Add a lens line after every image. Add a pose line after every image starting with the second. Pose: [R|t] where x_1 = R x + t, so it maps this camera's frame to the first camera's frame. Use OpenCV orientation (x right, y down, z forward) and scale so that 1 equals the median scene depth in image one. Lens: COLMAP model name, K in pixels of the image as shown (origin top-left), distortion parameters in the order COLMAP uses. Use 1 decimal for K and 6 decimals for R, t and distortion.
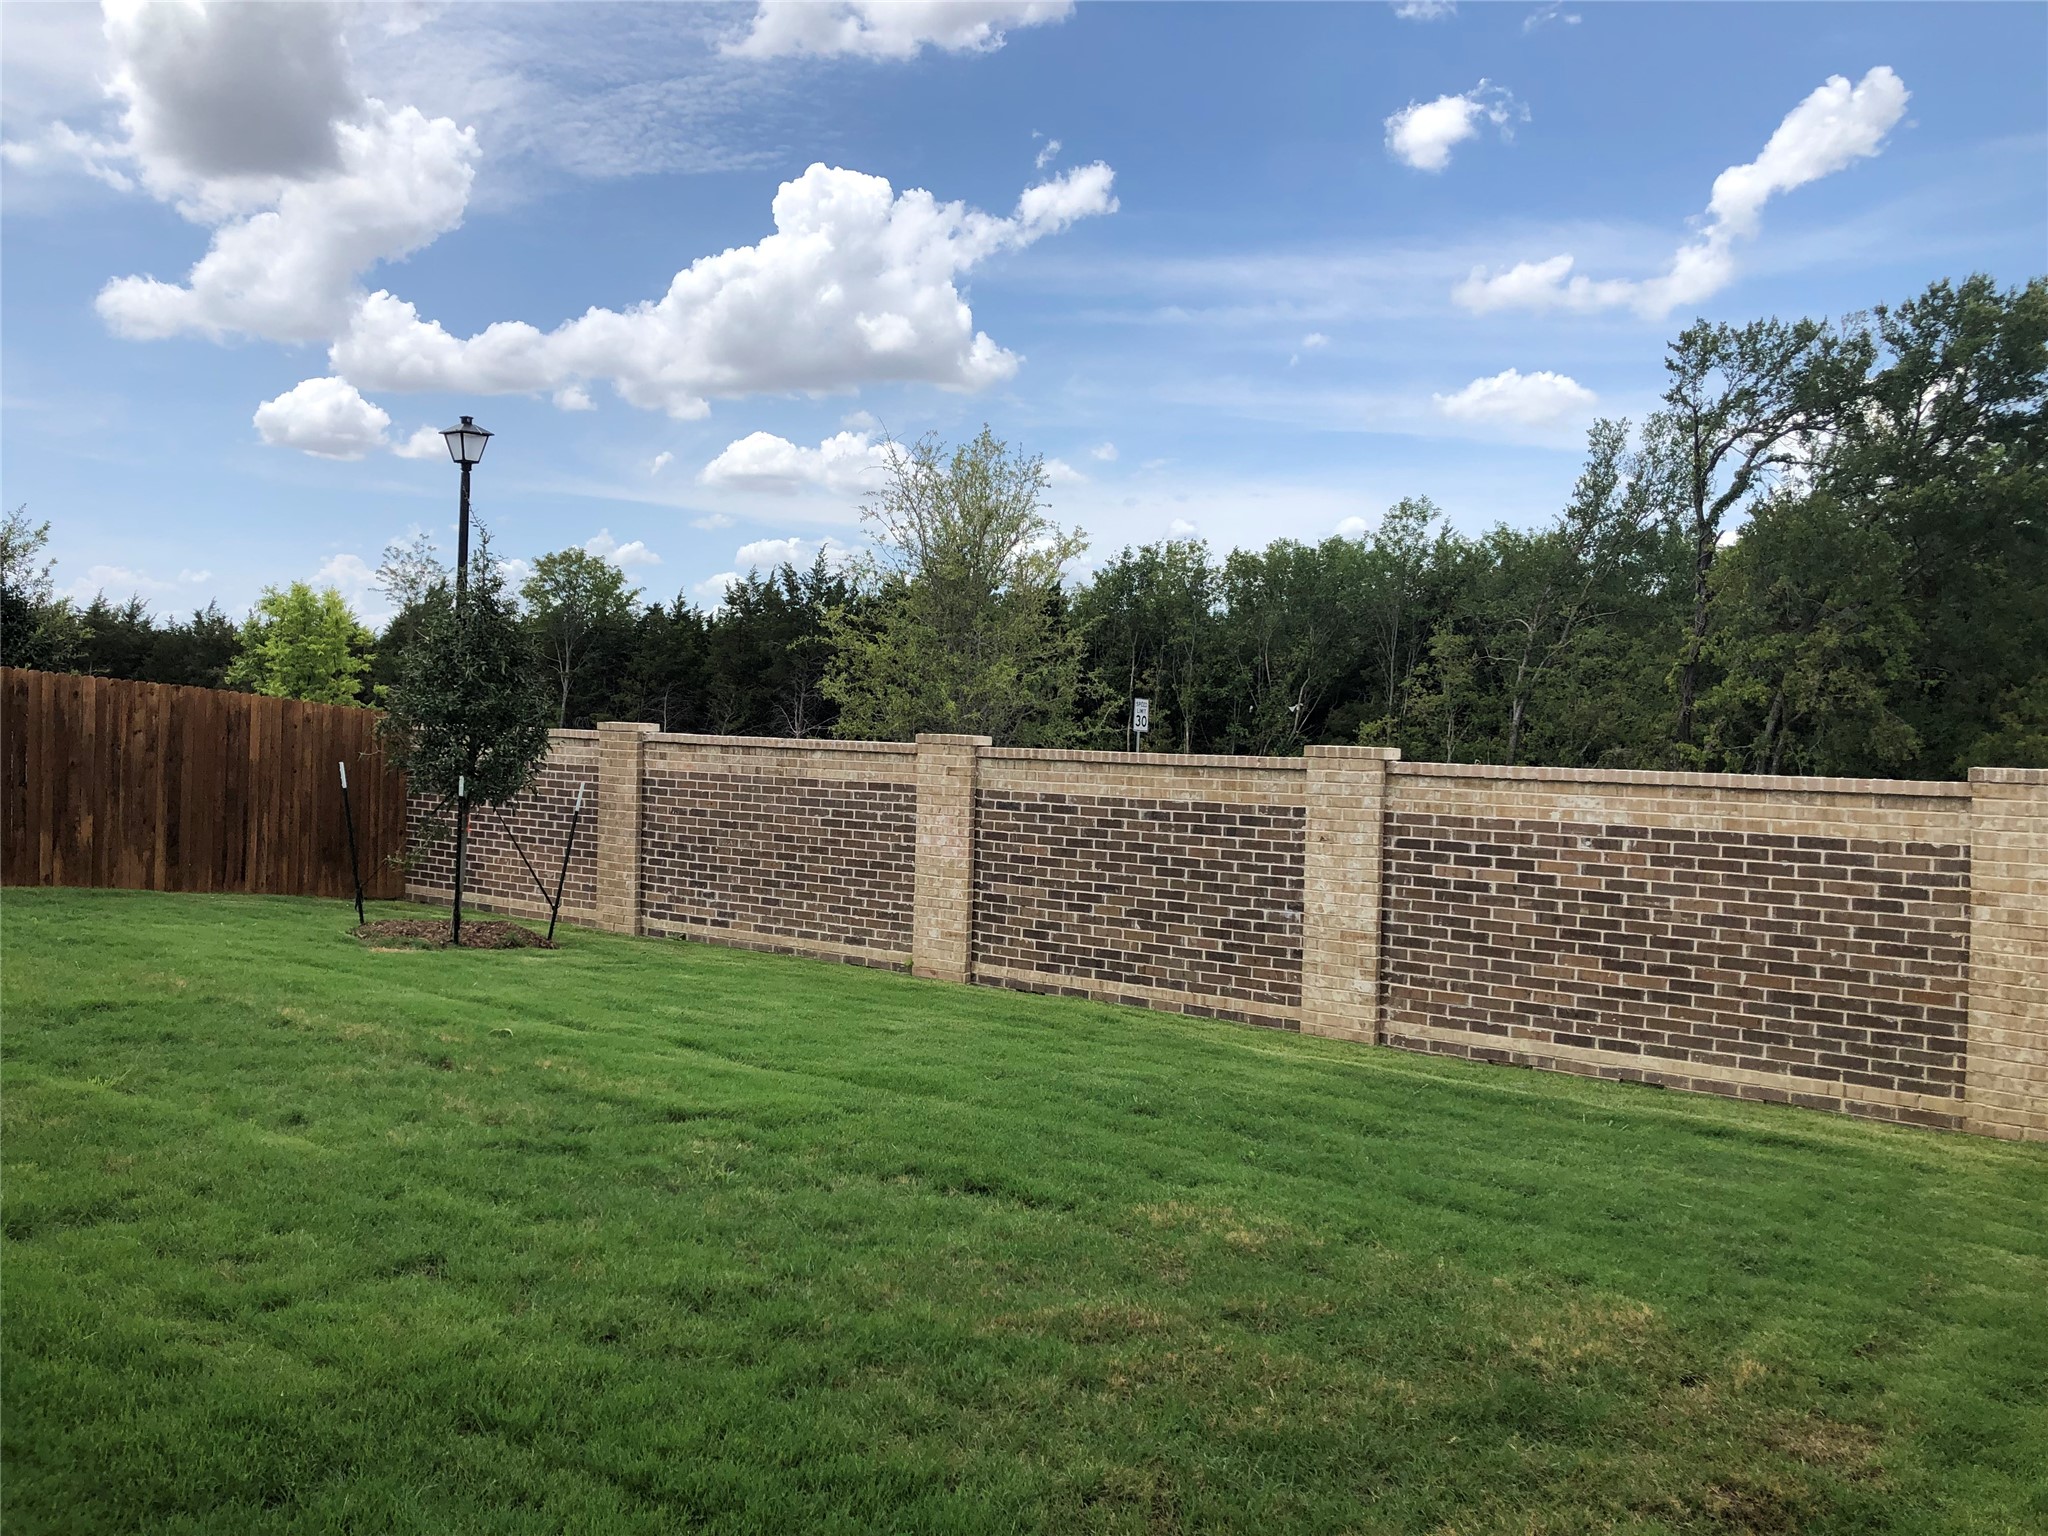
lens RADIAL K [[1712.2, 0, 1024.0], [0, 1712.2, 768.0], [0, 0, 1]] dist [-0.002273, -0.011789]
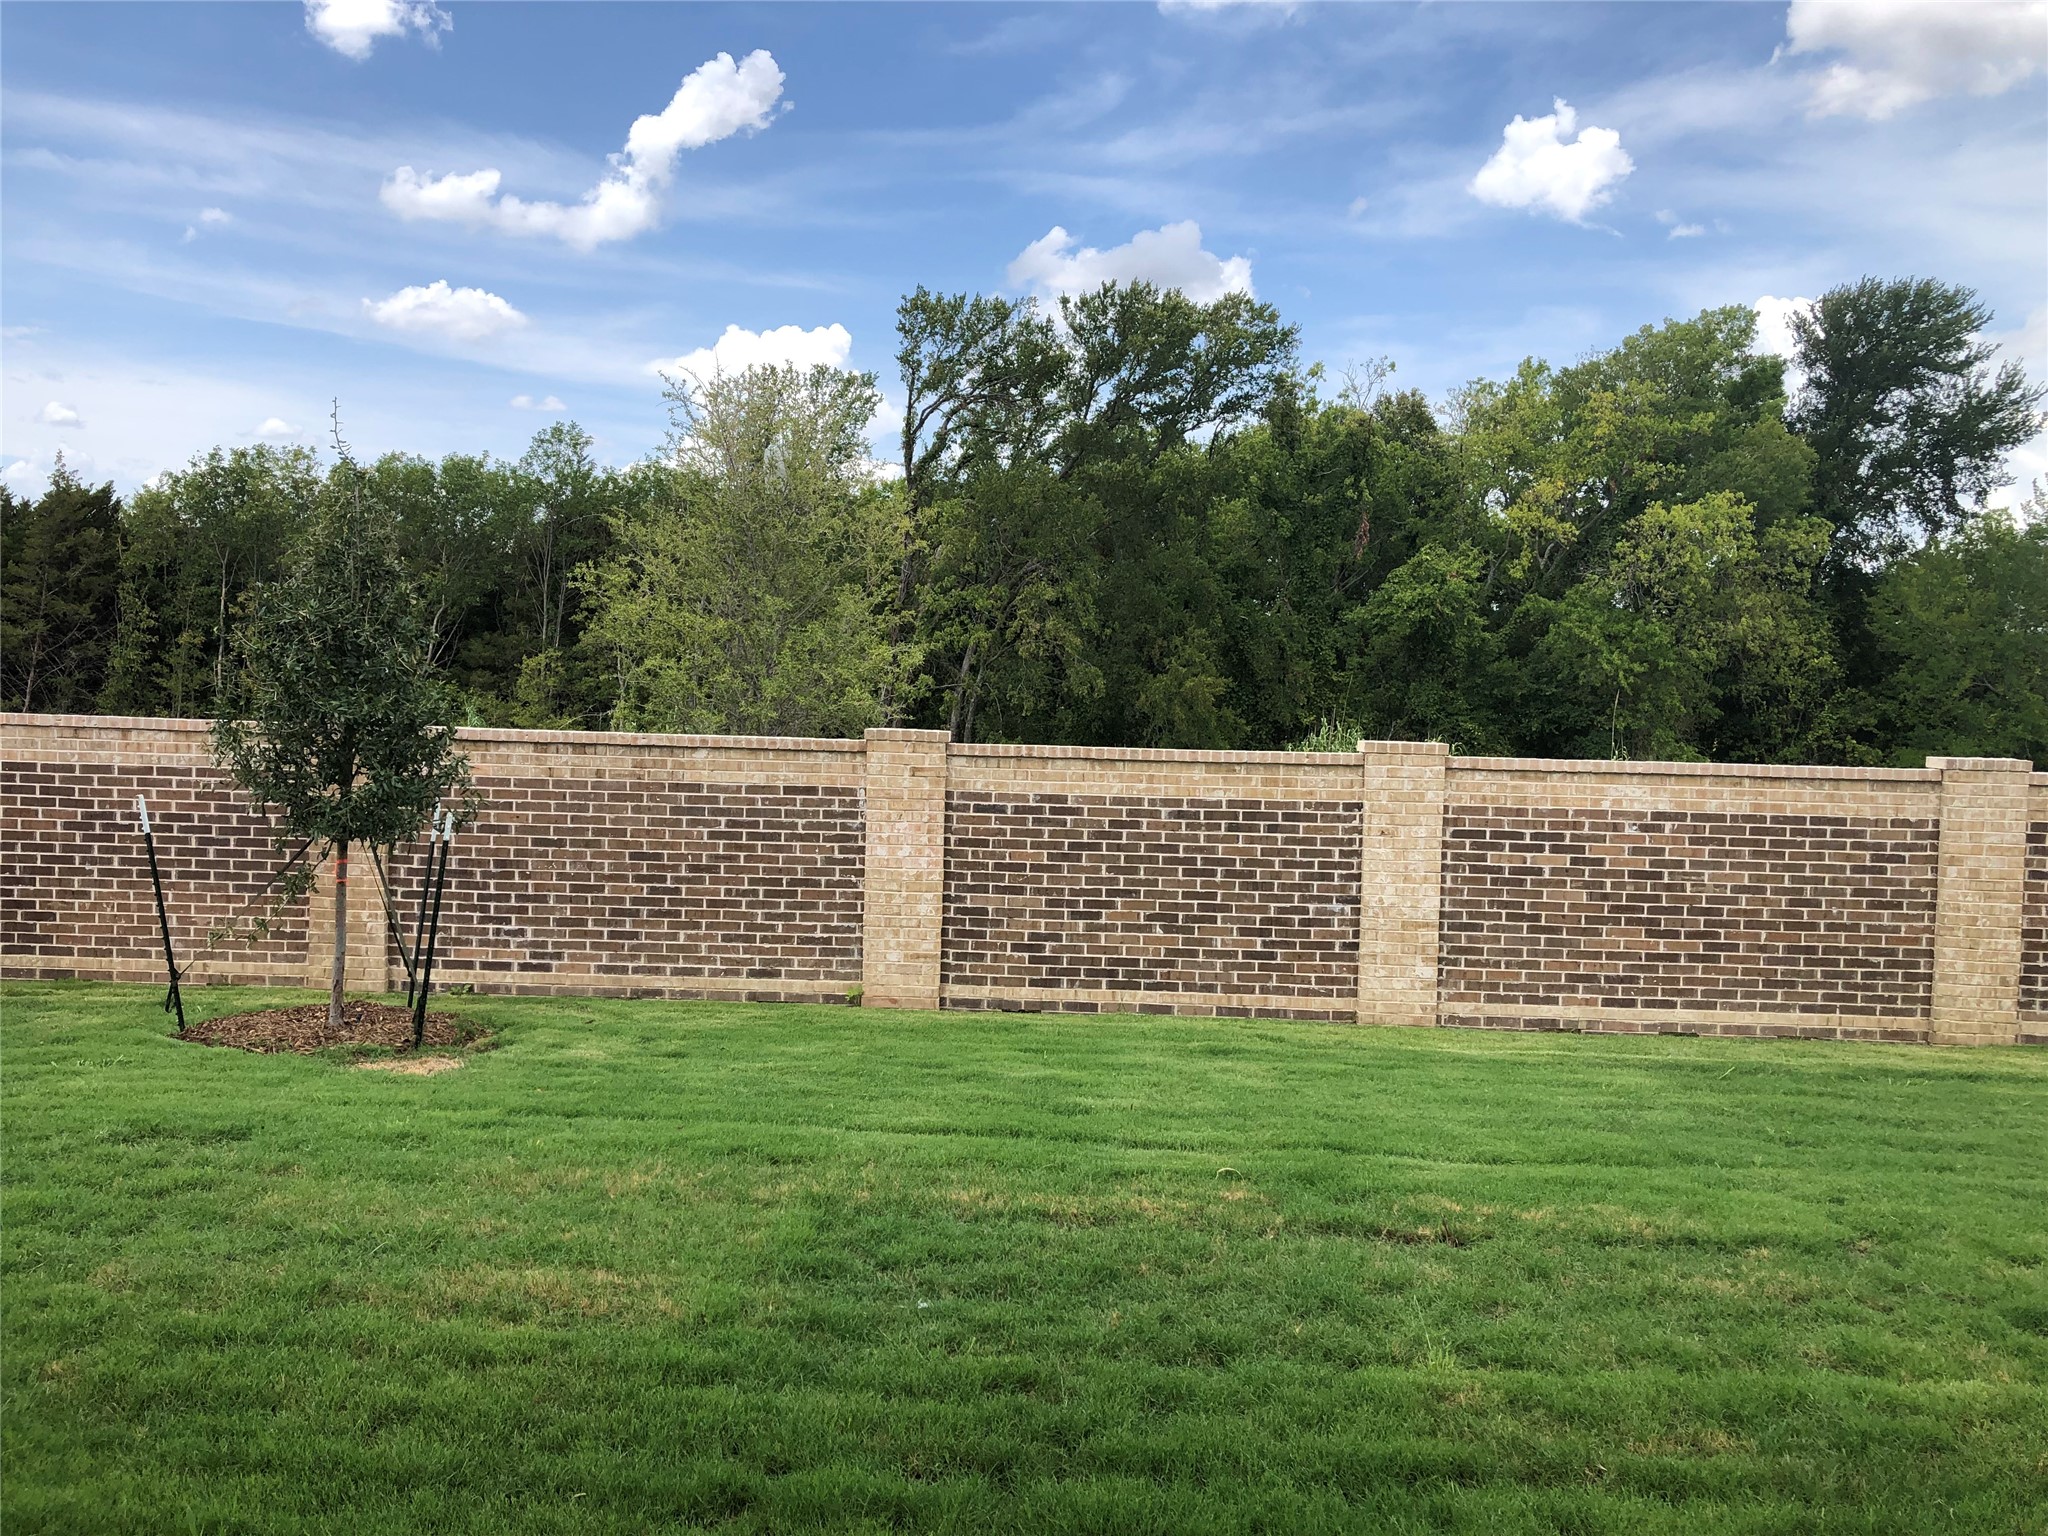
lens RADIAL K [[1662.4, 0, 1024.0], [0, 1662.4, 768.0], [0, 0, 1]] dist [0.031206, -0.065967]
pose [[0.805853, -0.040287, 0.590744, -0.591820], [0.009266, 0.998418, 0.055450, -0.055193], [-0.592043, -0.039211, 0.804952, 0.331963]]
